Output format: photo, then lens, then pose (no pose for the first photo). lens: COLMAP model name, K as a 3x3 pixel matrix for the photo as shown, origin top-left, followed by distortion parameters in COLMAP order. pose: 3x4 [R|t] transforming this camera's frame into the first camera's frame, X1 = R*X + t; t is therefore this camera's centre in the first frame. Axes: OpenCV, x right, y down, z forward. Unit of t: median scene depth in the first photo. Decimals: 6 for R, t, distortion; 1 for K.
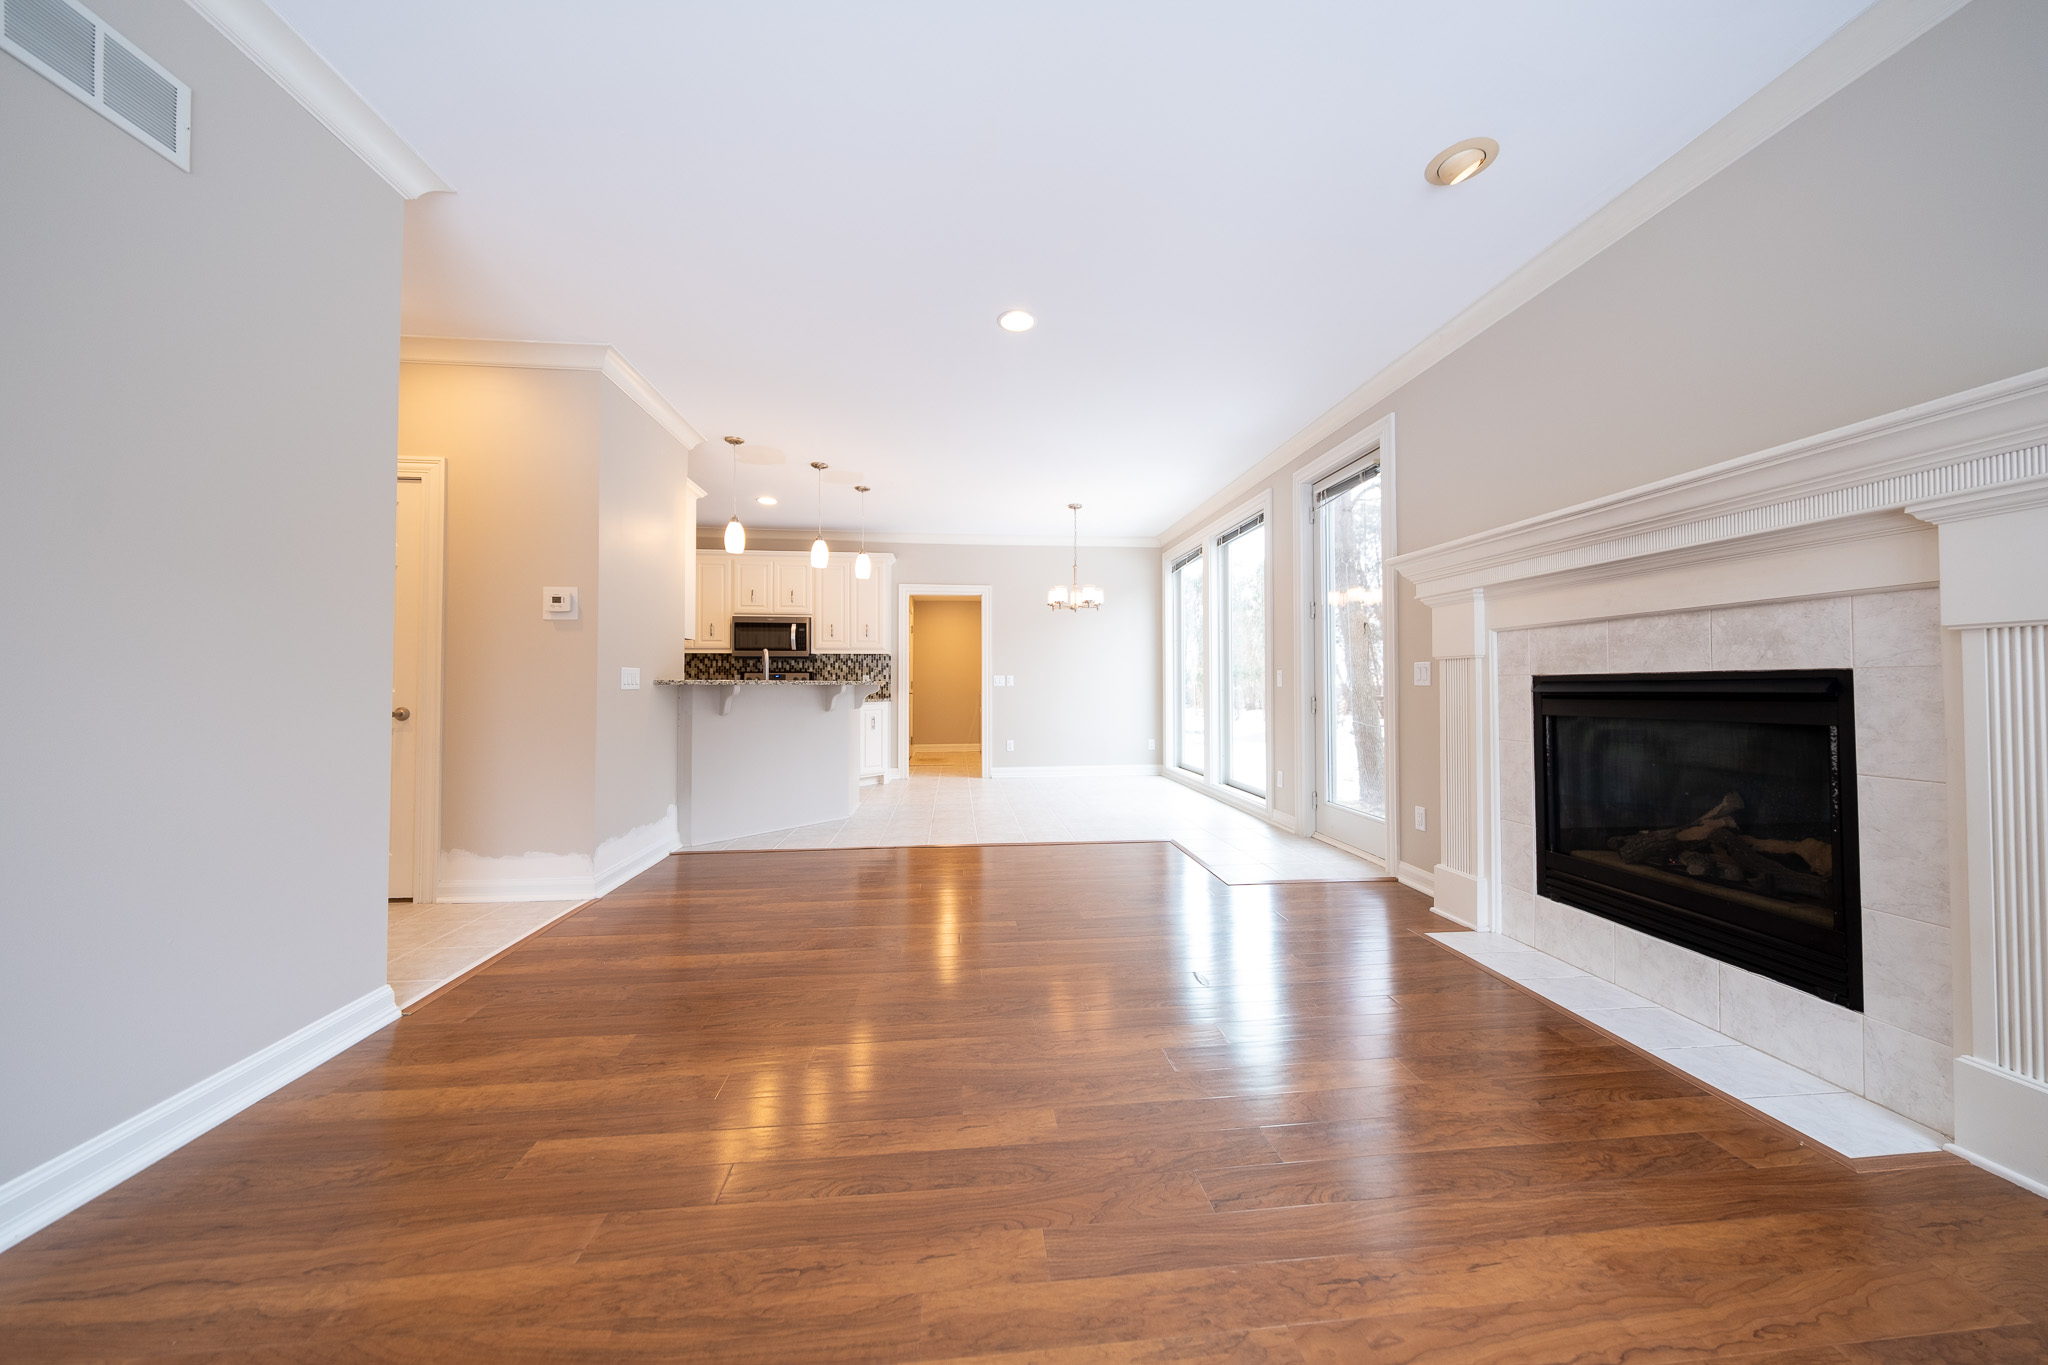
lens RADIAL K [[695.0, 0, 1018.8], [0, 695.0, 672.7], [0, 0, 1]] dist [0.011030, -0.003393]
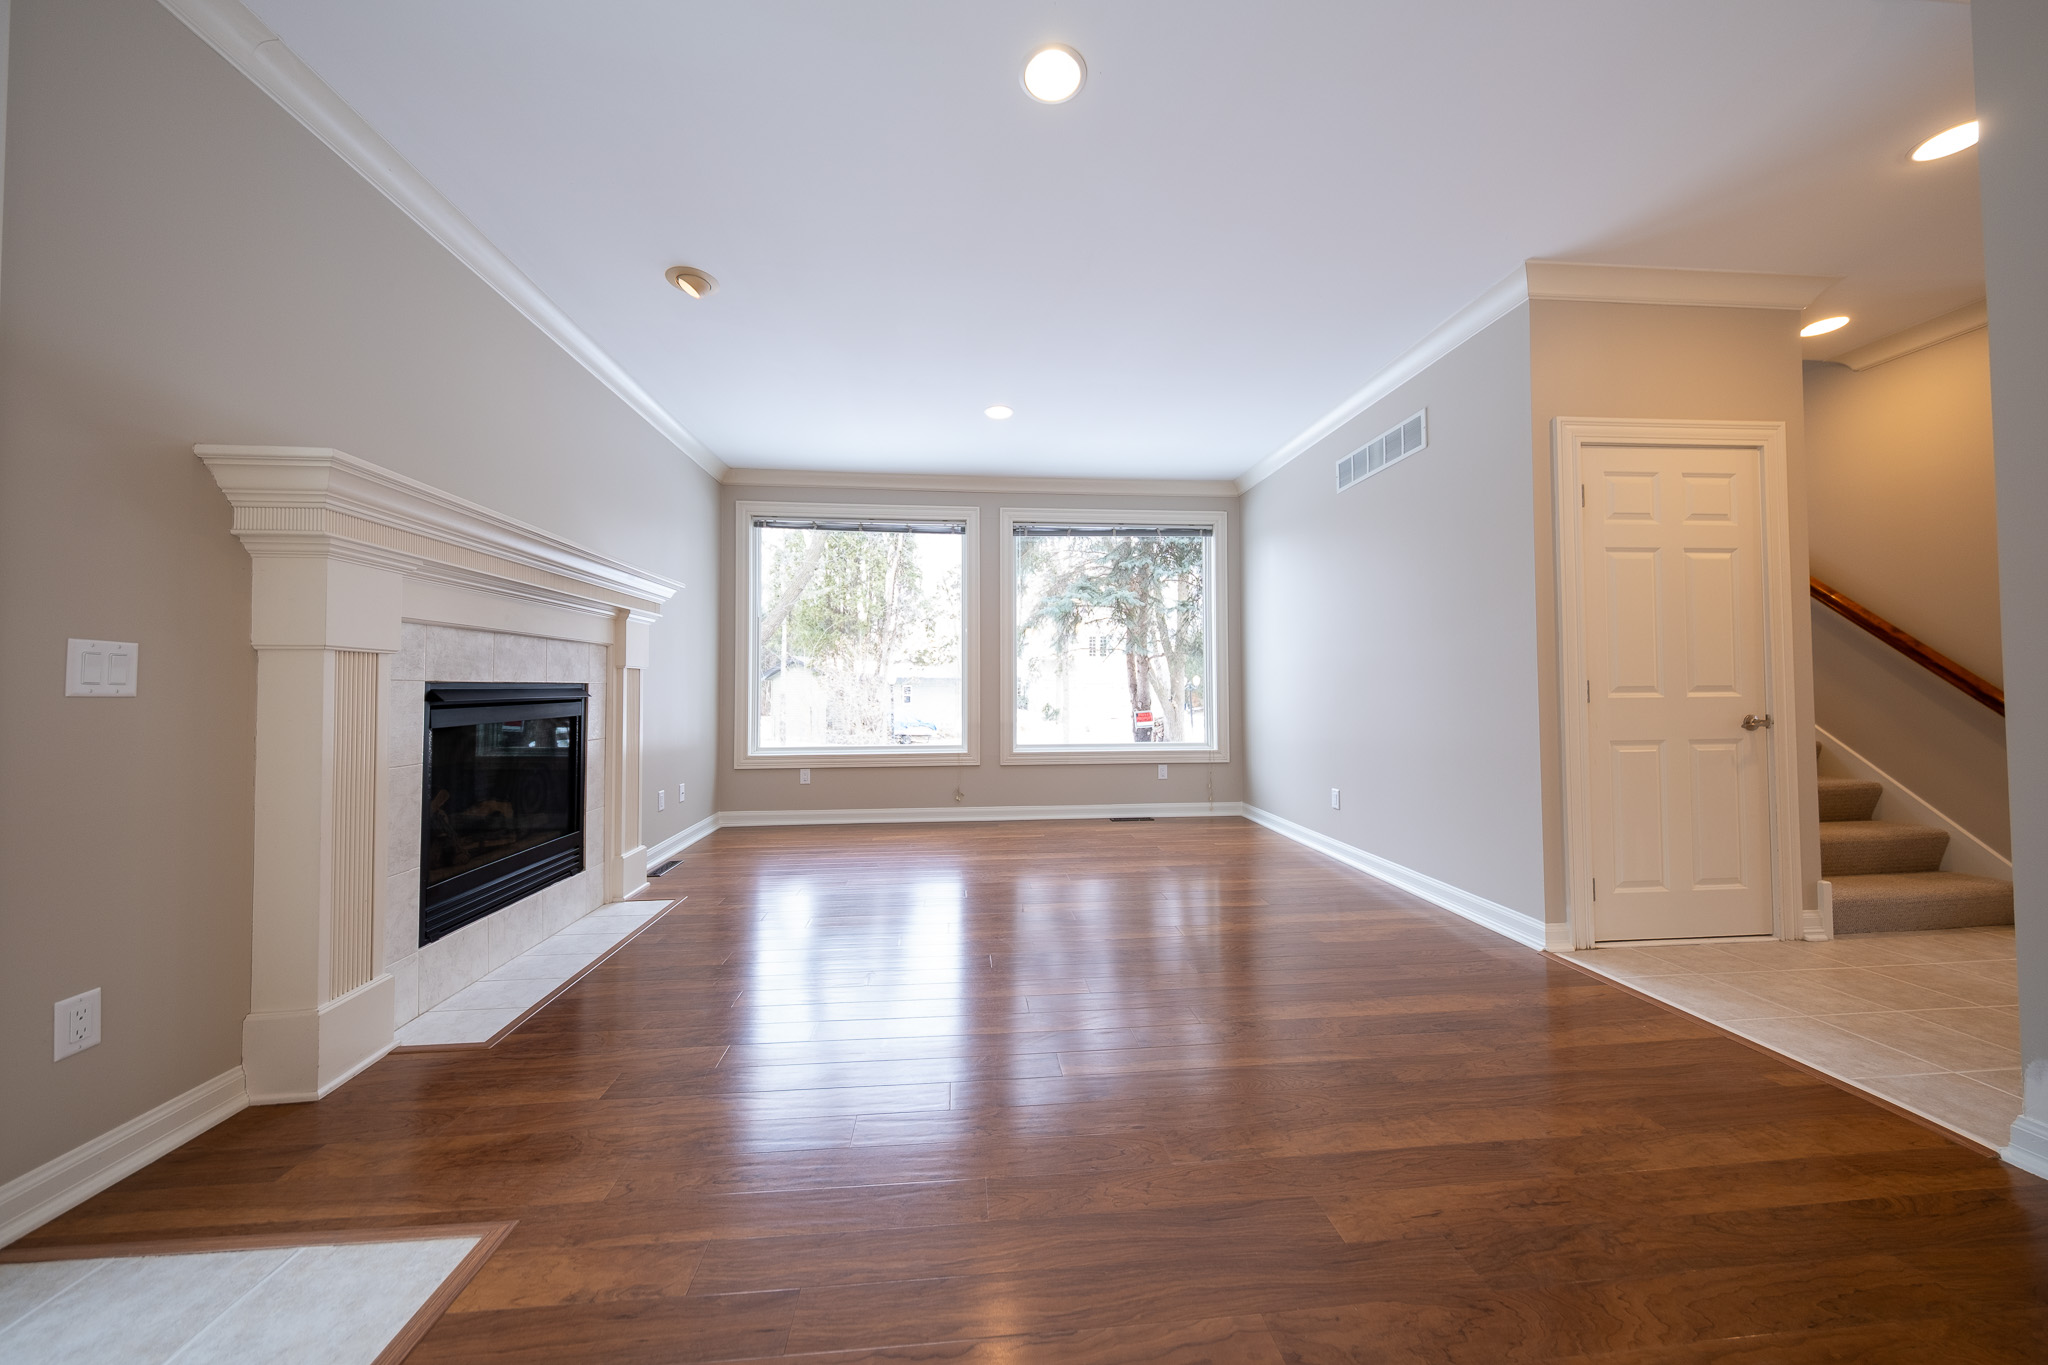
lens RADIAL K [[695.0, 0, 1018.8], [0, 695.0, 672.7], [0, 0, 1]] dist [0.011030, -0.003393]
pose [[-0.999982, 0.005599, 0.002135, 0.028953], [0.005502, 0.999061, -0.042971, 0.028413], [-0.002373, -0.042959, -0.999074, 1.556441]]
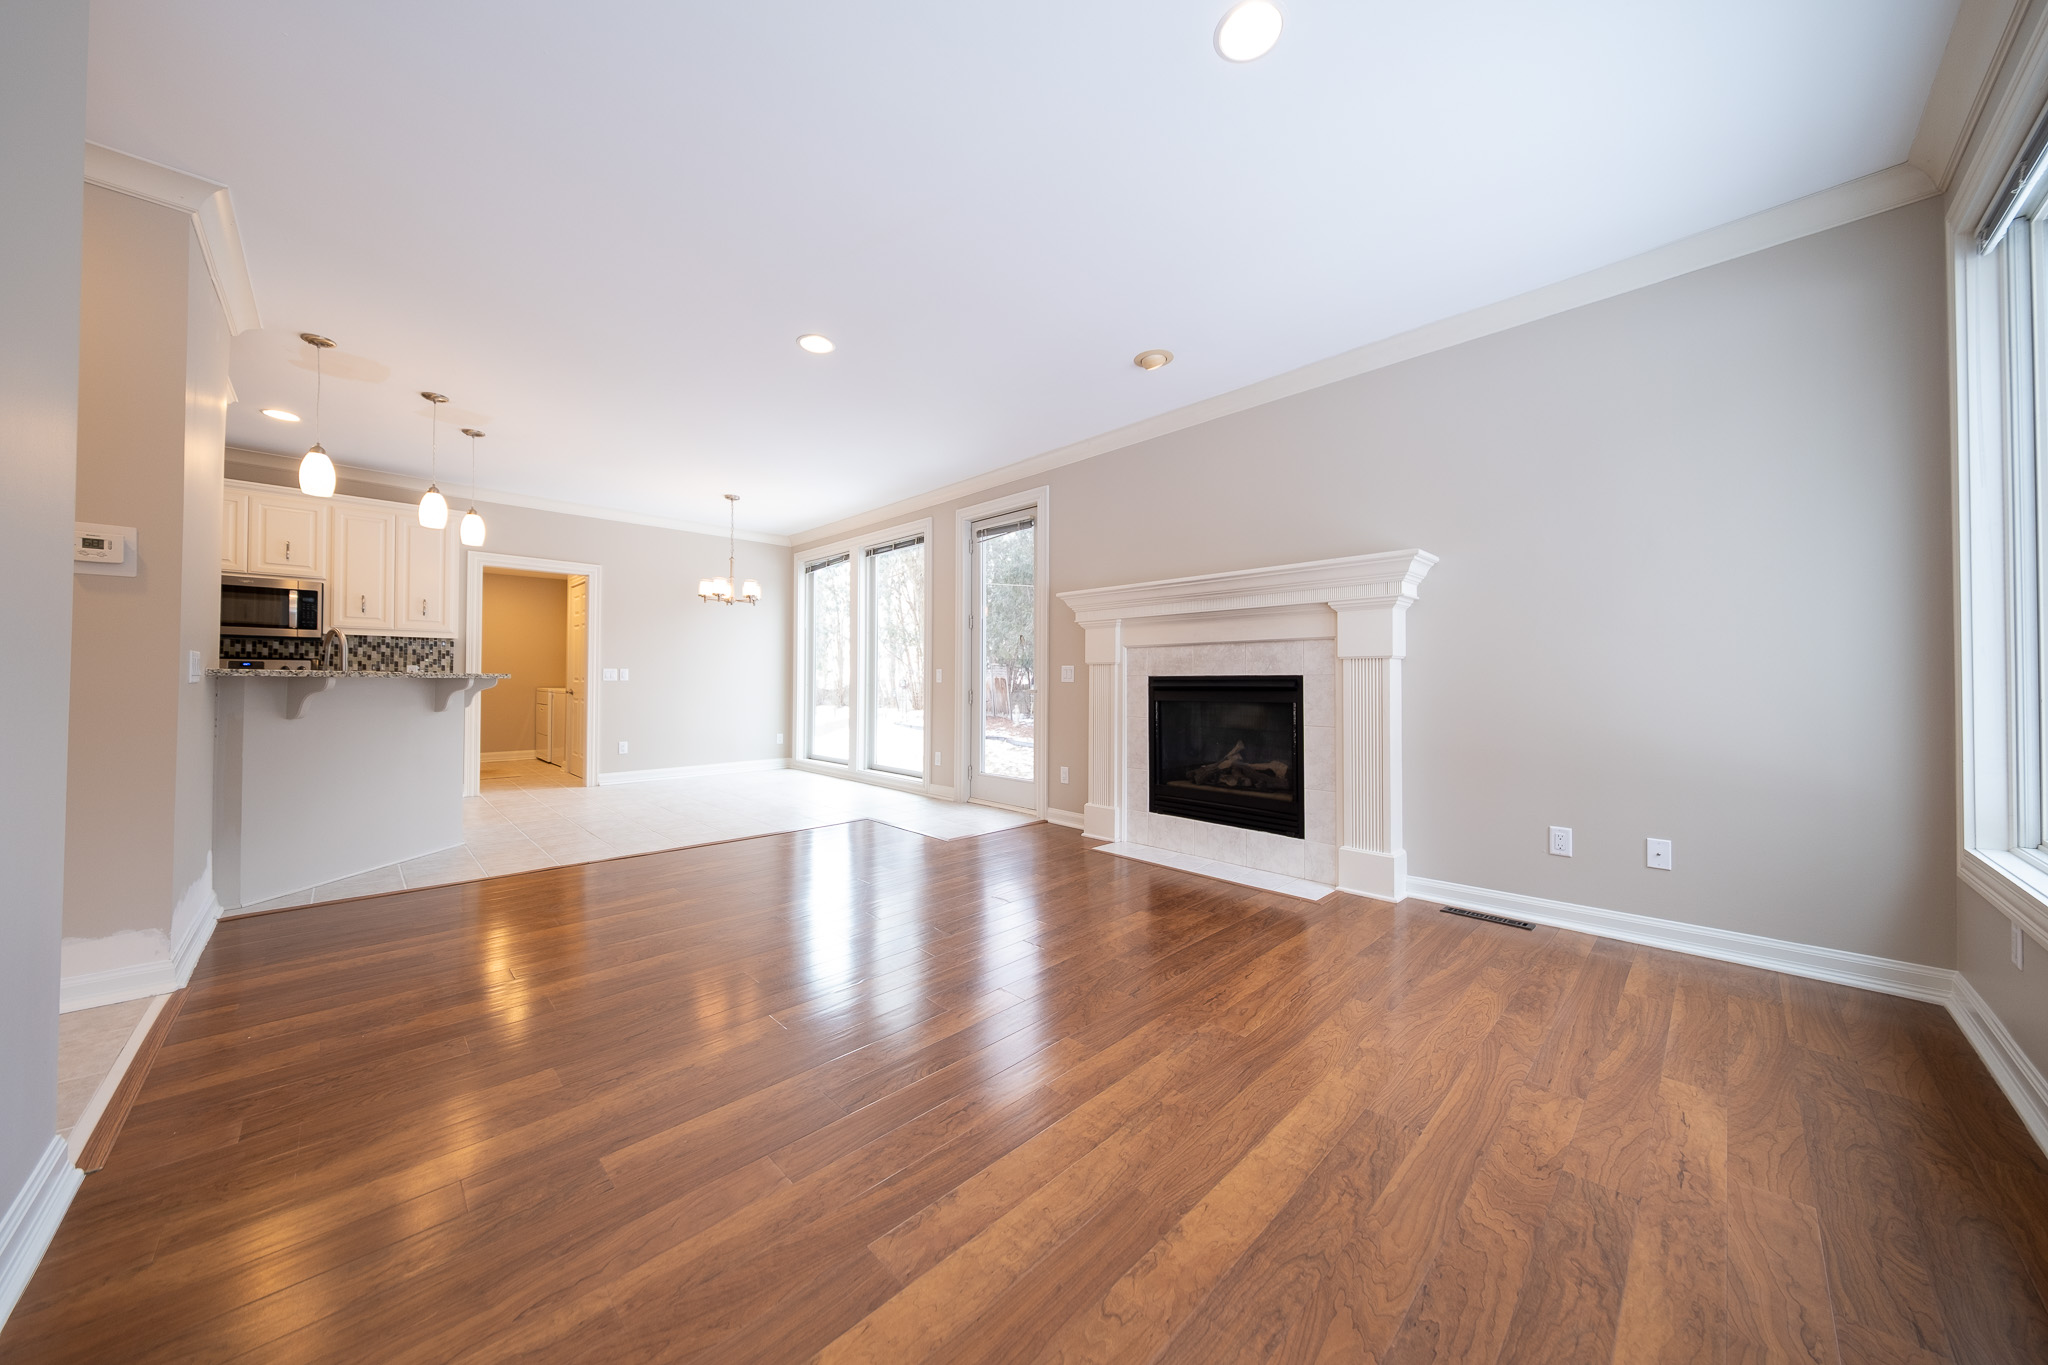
lens RADIAL K [[695.0, 0, 1018.8], [0, 695.0, 672.7], [0, 0, 1]] dist [0.011030, -0.003393]
pose [[0.776903, 0.012915, 0.629488, -0.428263], [-0.017080, 0.999854, 0.000565, 0.000144], [-0.629389, -0.011191, 0.777010, -0.044691]]
